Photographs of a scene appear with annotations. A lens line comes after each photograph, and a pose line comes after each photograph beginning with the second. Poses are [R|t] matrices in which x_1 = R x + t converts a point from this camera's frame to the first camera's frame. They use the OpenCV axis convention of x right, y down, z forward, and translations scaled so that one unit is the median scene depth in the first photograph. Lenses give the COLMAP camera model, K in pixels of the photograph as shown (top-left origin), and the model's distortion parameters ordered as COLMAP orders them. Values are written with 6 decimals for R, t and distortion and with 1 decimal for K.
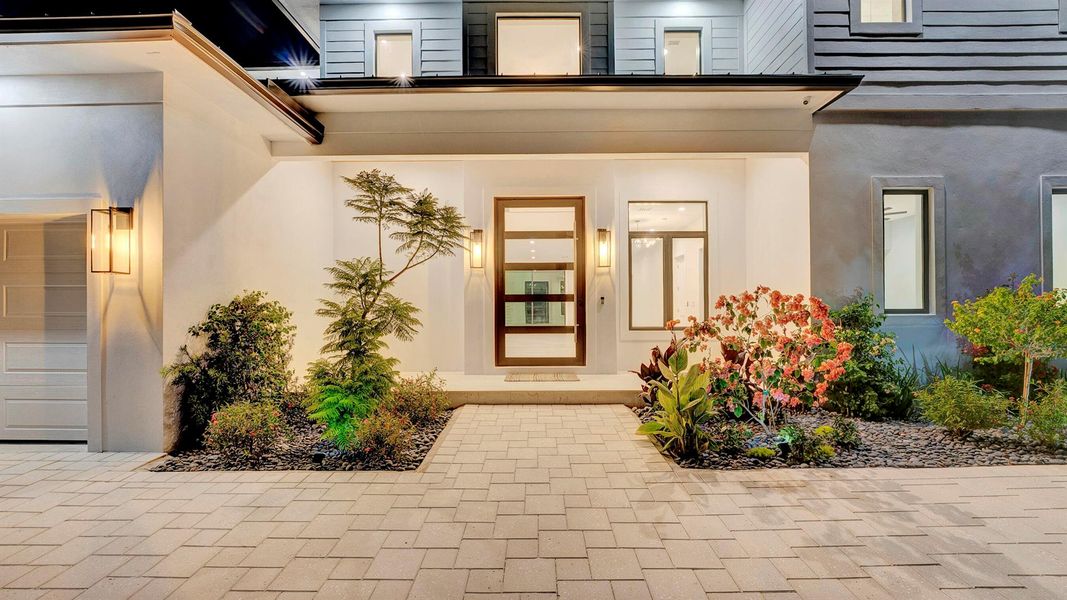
lens RADIAL K [[461.1, 0, 533.5], [0, 461.1, 300.0], [0, 0, 1]] dist [0.018902, -0.000103]
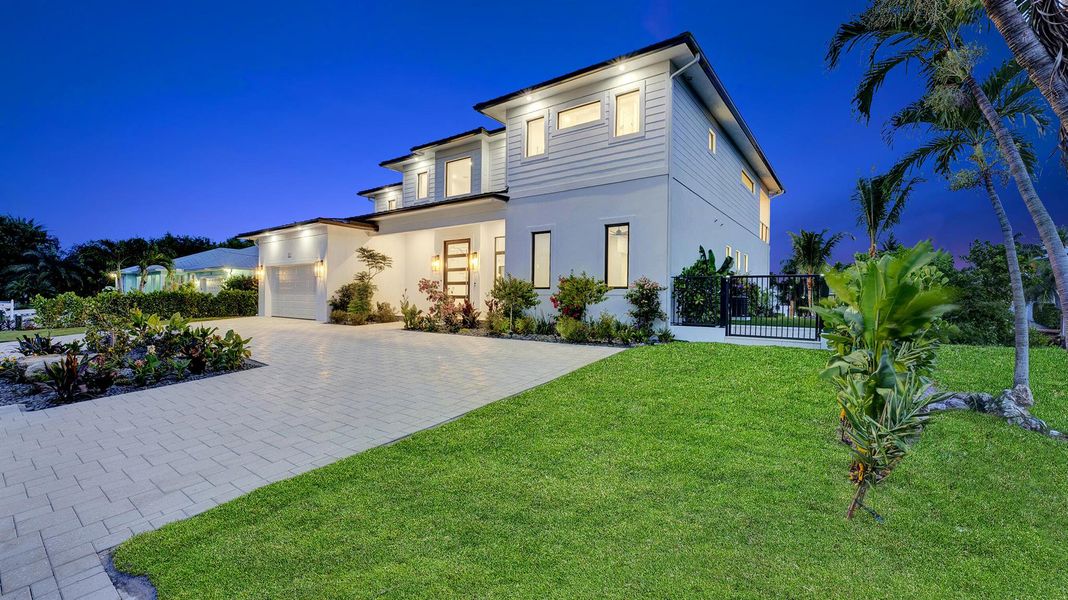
lens RADIAL K [[423.4, 0, 534.0], [0, 423.4, 300.0], [0, 0, 1]] dist [-0.000480, -0.000008]
pose [[0.811124, 0.010915, -0.584772, 1.603501], [-0.000340, 0.999835, 0.018189, 0.042941], [0.584874, -0.014555, 0.810993, -0.521490]]
